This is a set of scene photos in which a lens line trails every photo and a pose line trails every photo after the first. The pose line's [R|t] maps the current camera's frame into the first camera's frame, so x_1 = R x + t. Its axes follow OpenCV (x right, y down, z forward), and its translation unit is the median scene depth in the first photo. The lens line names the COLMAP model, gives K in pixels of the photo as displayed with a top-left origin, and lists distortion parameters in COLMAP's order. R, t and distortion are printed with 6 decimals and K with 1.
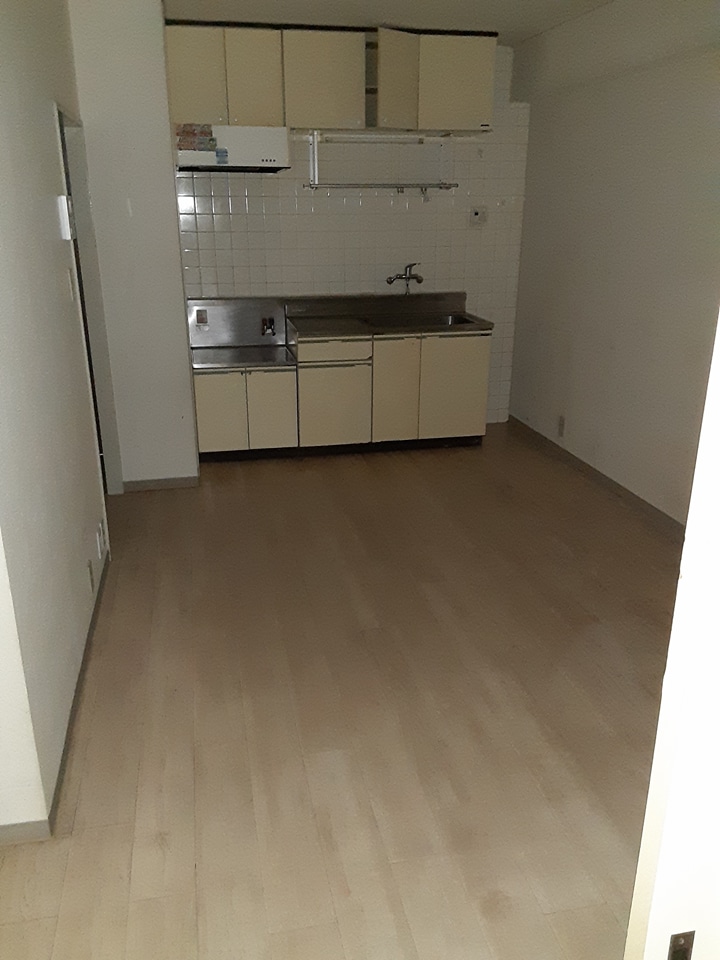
lens RADIAL K [[782.0, 0, 359.5], [0, 782.0, 480.4], [0, 0, 1]] dist [0.088779, -0.025101]
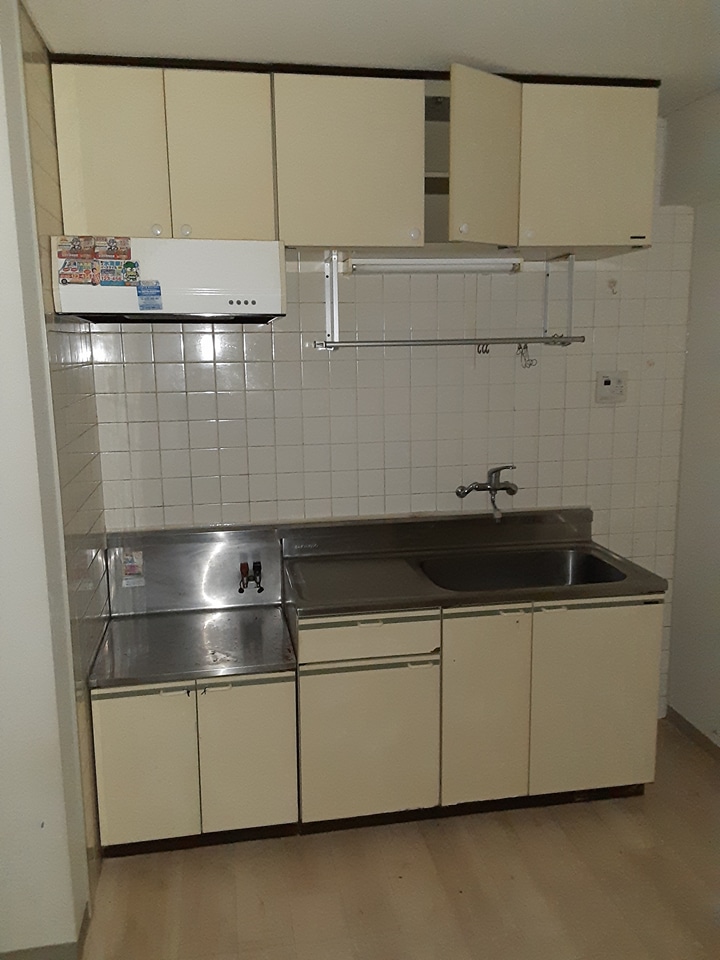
lens RADIAL K [[782.0, 0, 358.3], [0, 782.0, 483.9], [0, 0, 1]] dist [0.088779, -0.025101]
pose [[0.999428, -0.007157, -0.033045, -0.020664], [0.001644, 0.986472, -0.163919, -0.179592], [0.033771, 0.163771, 0.985920, 0.459242]]
